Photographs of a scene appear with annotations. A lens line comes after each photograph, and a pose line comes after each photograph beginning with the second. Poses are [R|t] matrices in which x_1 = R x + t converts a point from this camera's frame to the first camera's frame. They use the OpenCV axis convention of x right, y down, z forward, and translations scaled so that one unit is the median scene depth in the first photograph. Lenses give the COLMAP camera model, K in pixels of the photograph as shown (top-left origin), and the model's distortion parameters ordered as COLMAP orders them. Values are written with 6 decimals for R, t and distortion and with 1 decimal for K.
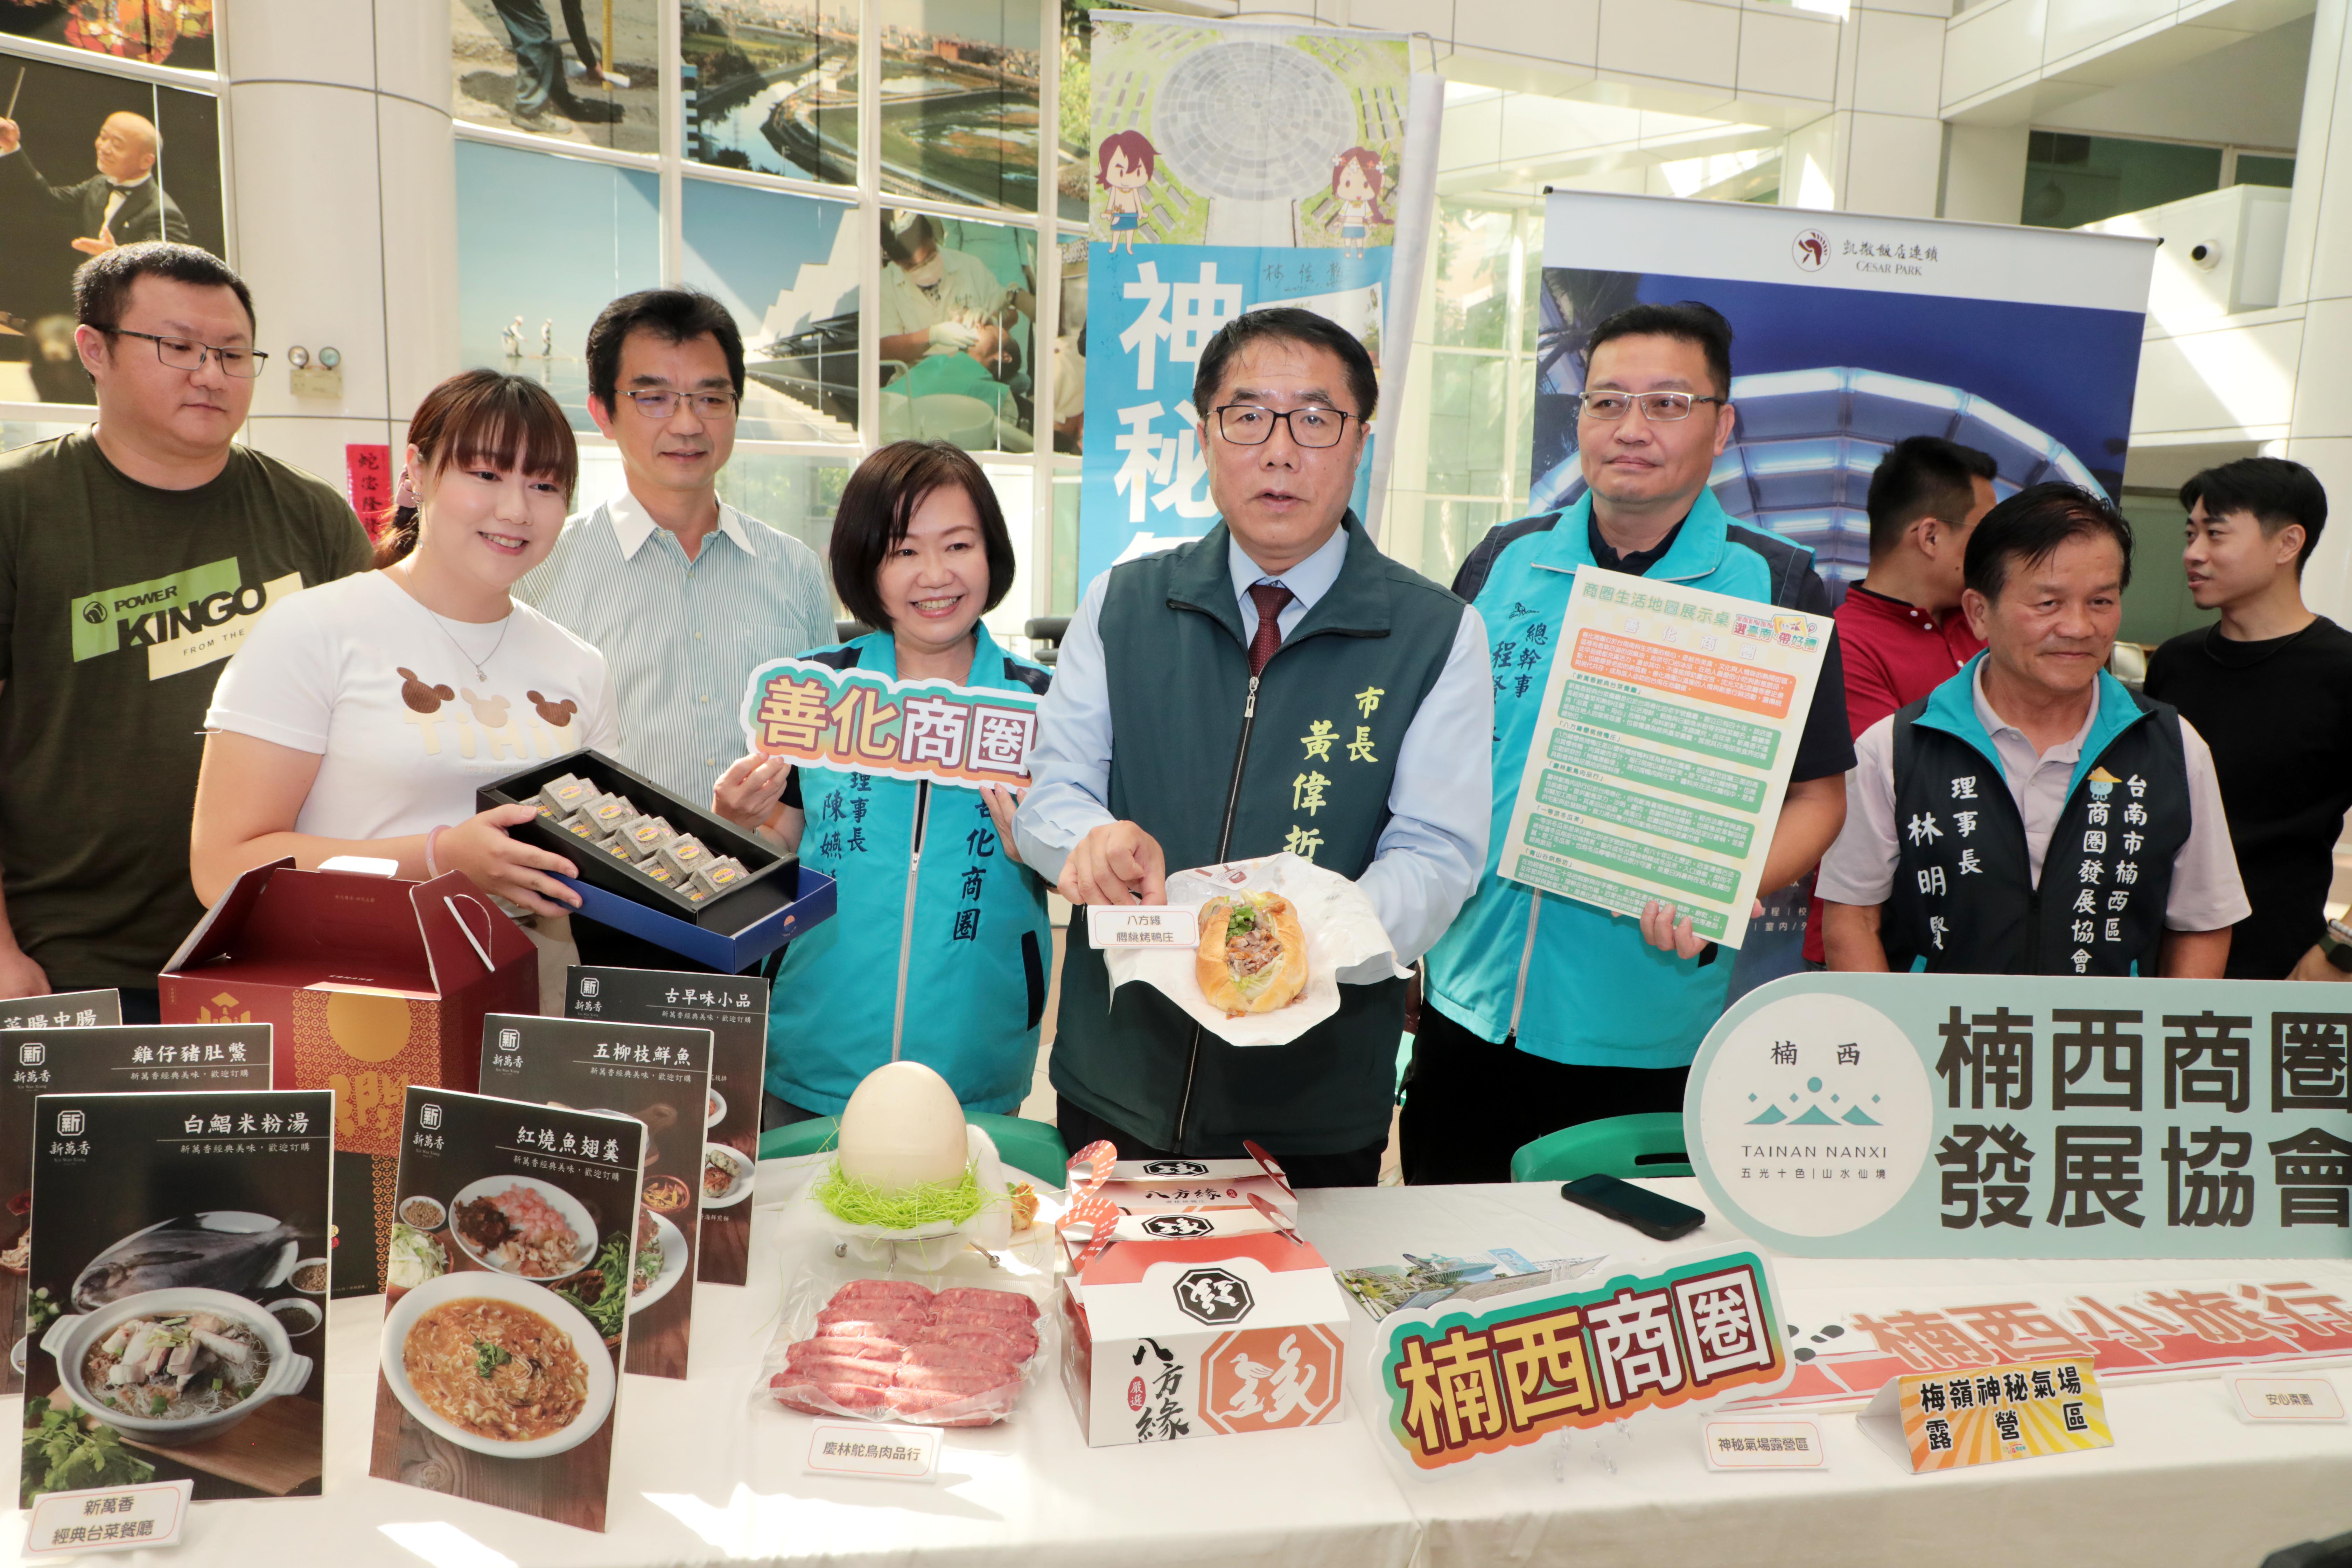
lens RADIAL K [[1601.8, 0, 1180.6], [0, 1601.8, 790.3], [0, 0, 1]] dist [-0.072132, 0.036803]
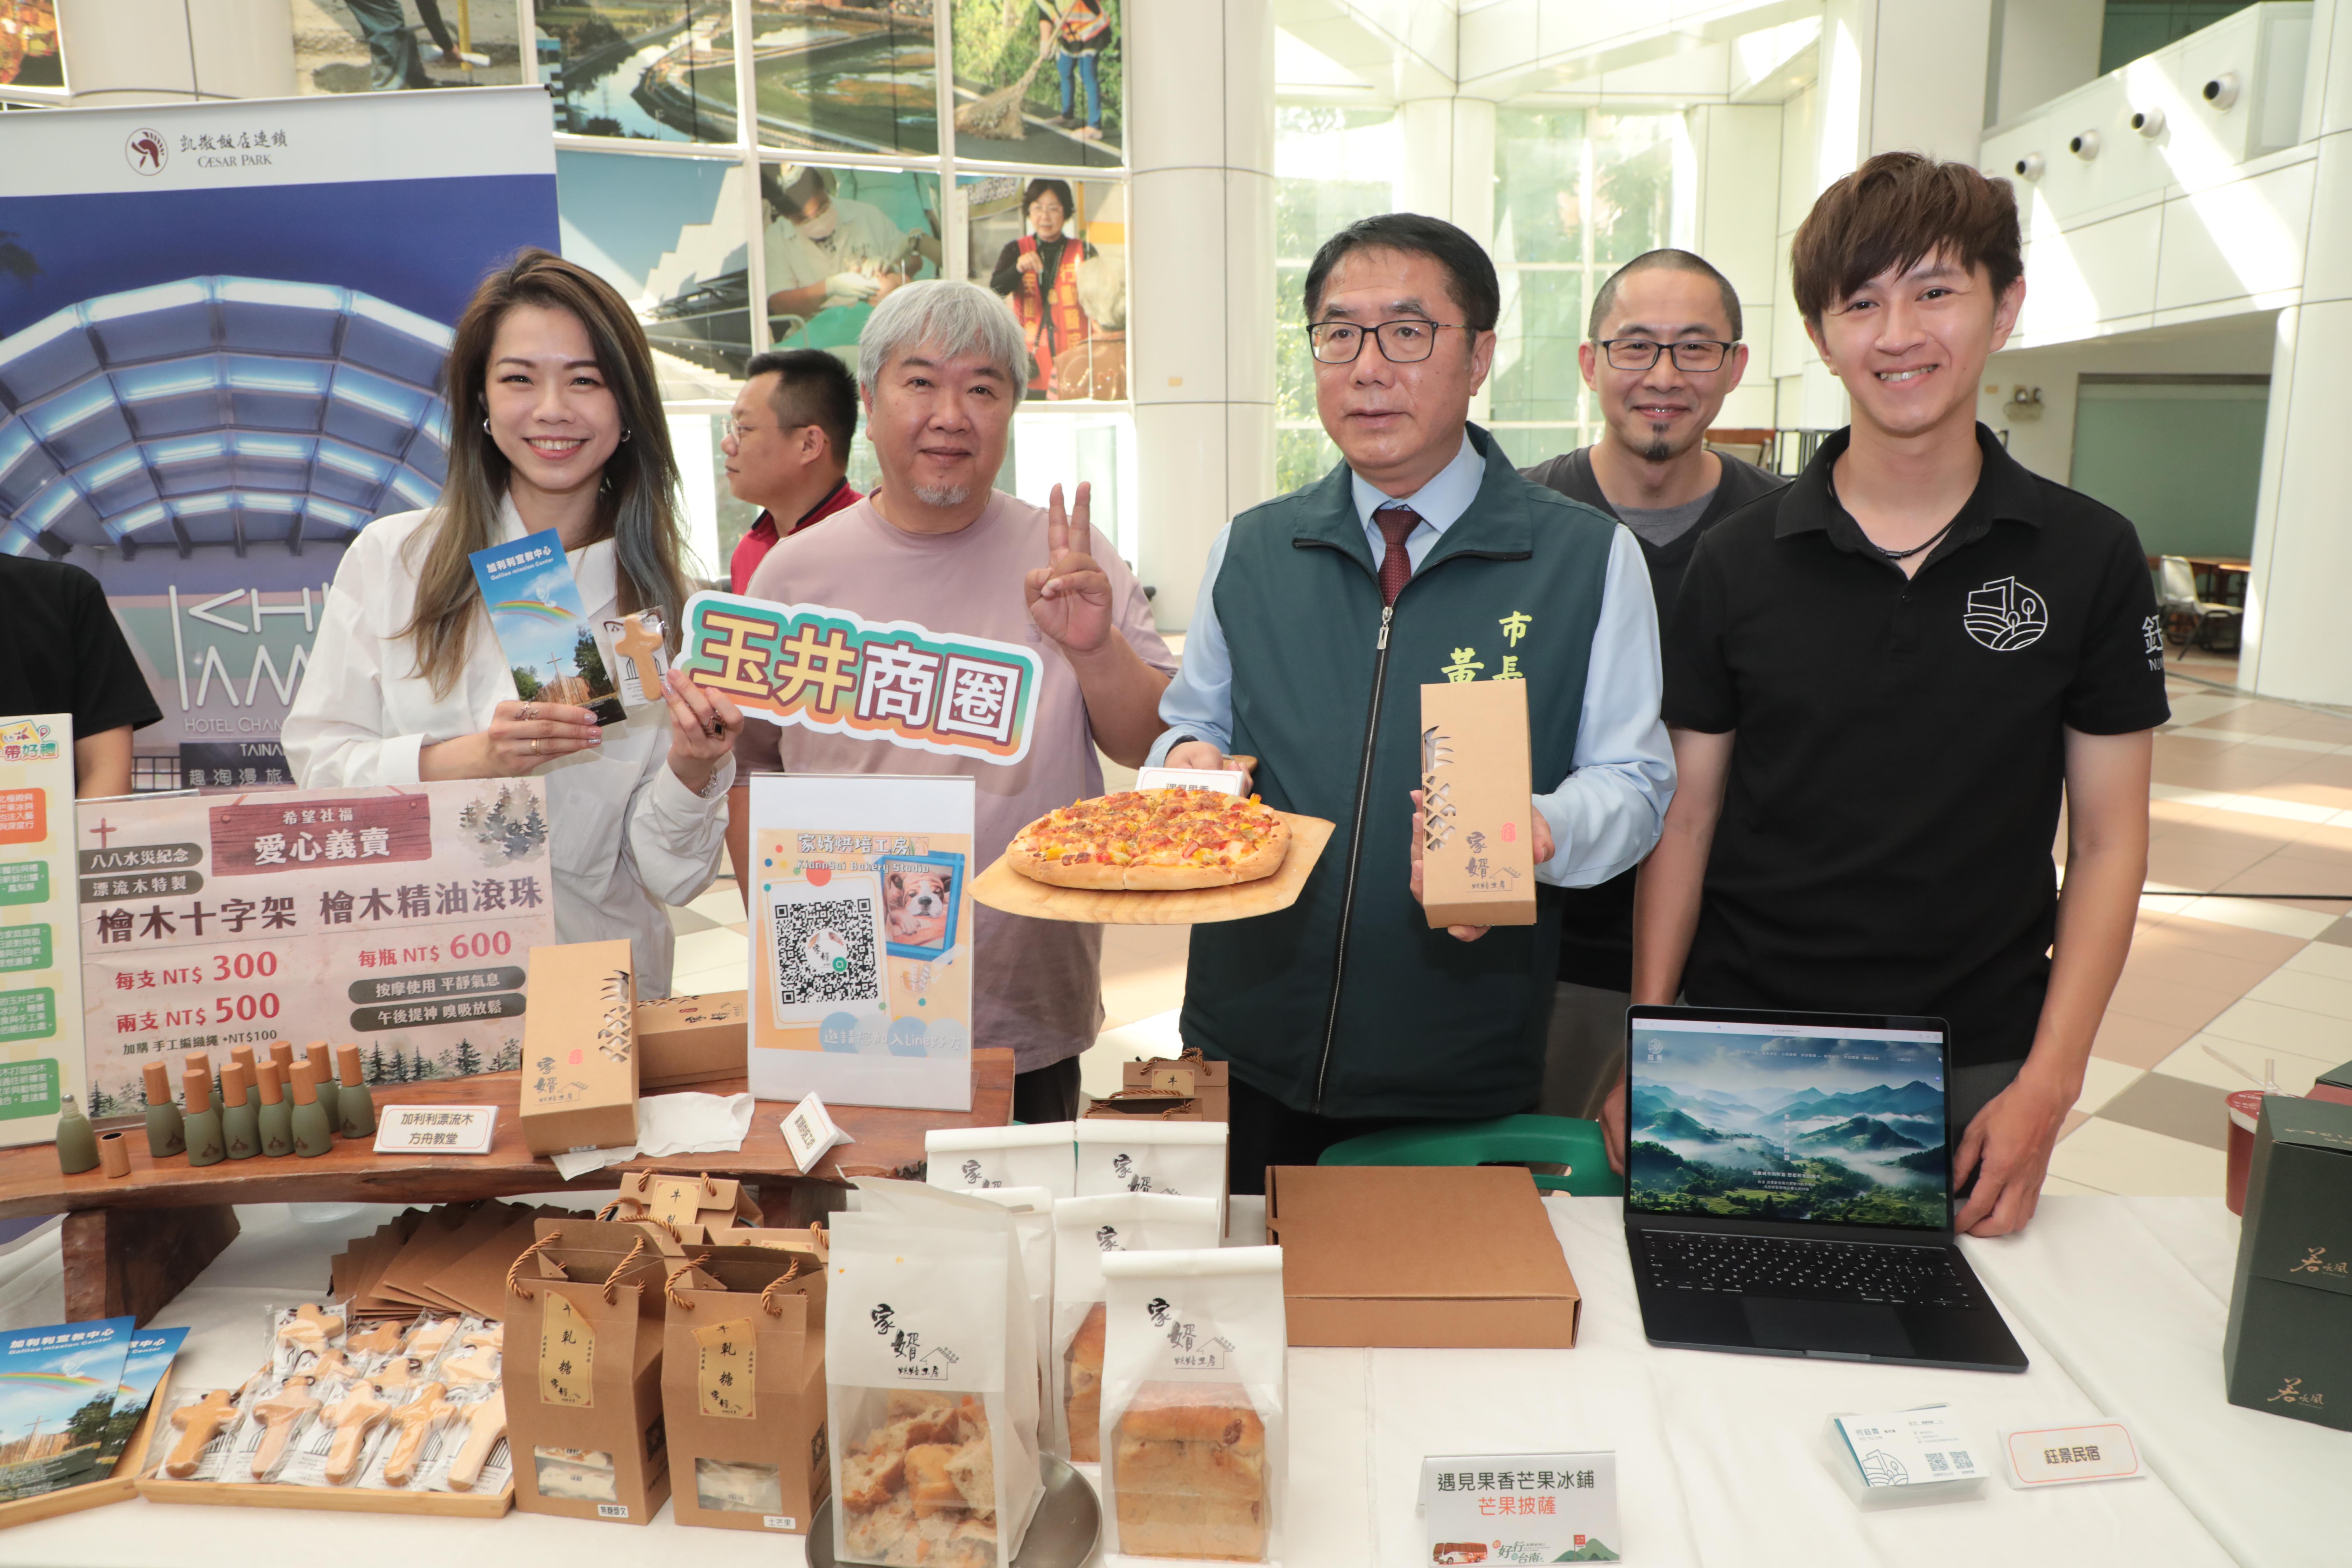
lens RADIAL K [[1613.9, 0, 1176.0], [0, 1613.9, 784.0], [0, 0, 1]] dist [-0.069708, 0.038358]
pose [[0.982055, -0.006445, -0.188486, 0.365895], [0.011727, 0.999569, 0.026921, 0.002722], [0.188232, -0.028648, 0.981707, 0.065606]]
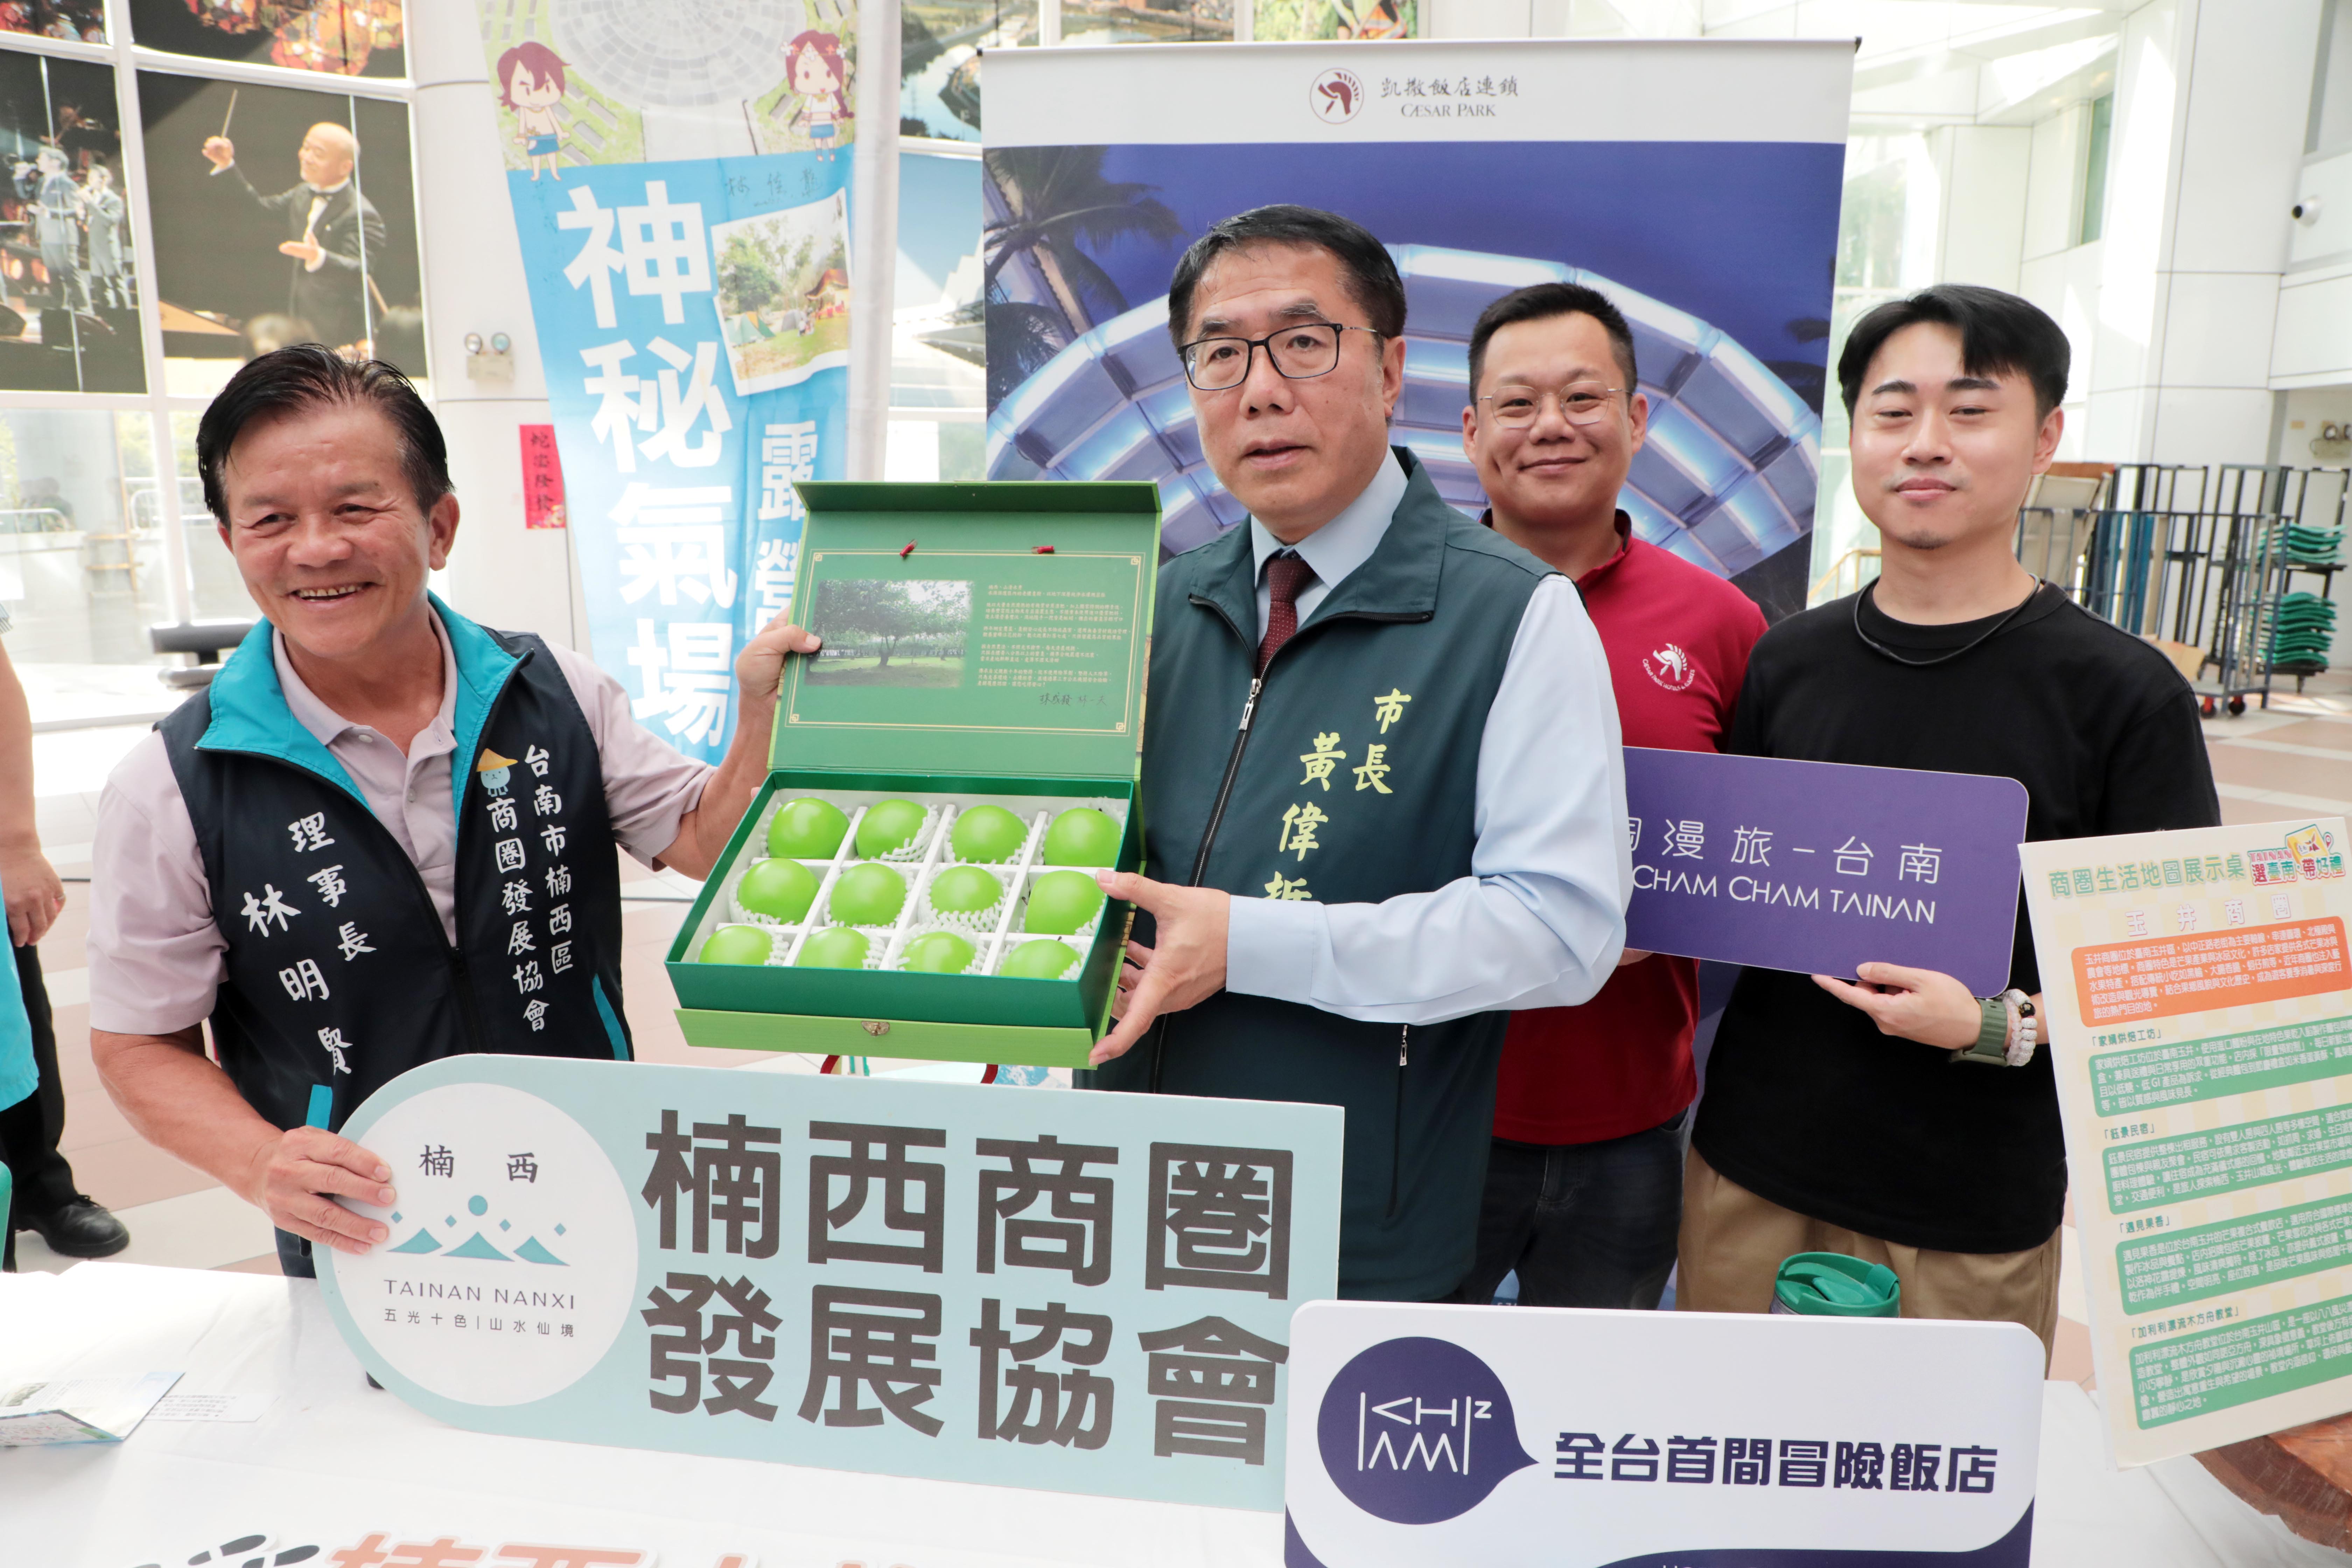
lens RADIAL K [[1597.8, 0, 1224.6], [0, 1597.8, 784.0], [0, 0, 1]] dist [-0.050512, -0.003343]
pose [[0.977608, 0.000157, -0.210436, 0.164084], [0.006278, 0.999533, 0.029908, -0.006325], [0.210342, -0.030559, 0.977150, 0.062670]]
